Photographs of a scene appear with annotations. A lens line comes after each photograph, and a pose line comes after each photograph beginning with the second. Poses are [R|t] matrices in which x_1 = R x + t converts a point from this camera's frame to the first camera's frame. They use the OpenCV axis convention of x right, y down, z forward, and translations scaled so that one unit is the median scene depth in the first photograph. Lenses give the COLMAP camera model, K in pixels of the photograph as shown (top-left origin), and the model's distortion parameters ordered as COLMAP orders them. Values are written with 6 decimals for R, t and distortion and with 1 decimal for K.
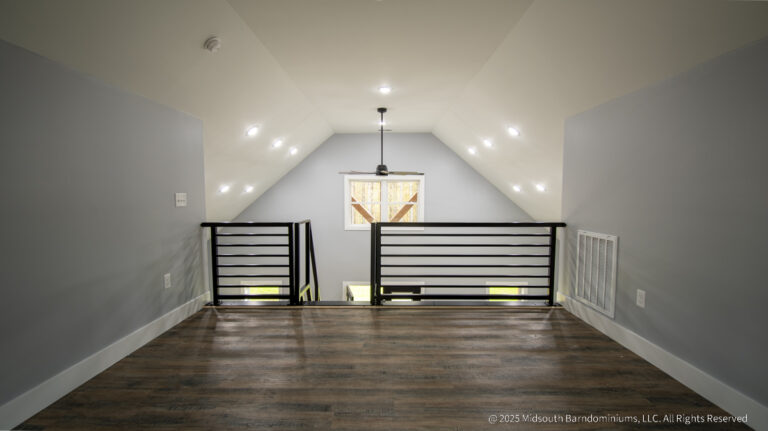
lens RADIAL K [[327.8, 0, 384.0], [0, 327.8, 215.5], [0, 0, 1]] dist [-0.001257, -0.000319]
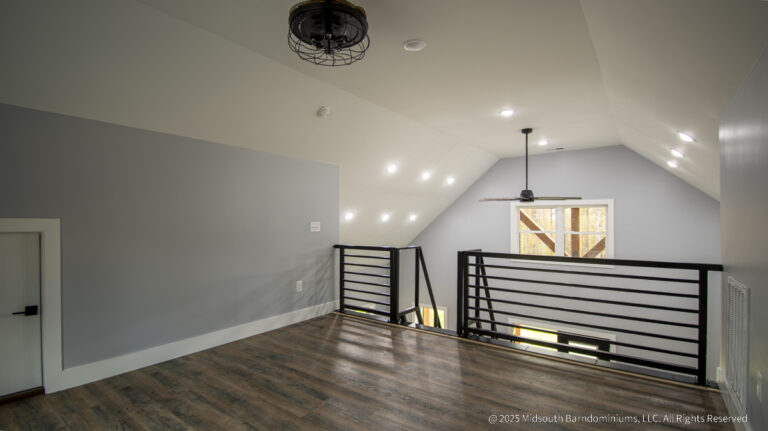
lens RADIAL K [[347.8, 0, 385.8], [0, 347.8, 217.4], [0, 0, 1]] dist [0.049803, -0.046339]
pose [[0.820443, -0.007026, -0.571685, 0.384391], [-0.038274, 0.997006, -0.067181, -0.000706], [0.570446, 0.076999, 0.817718, -0.003749]]
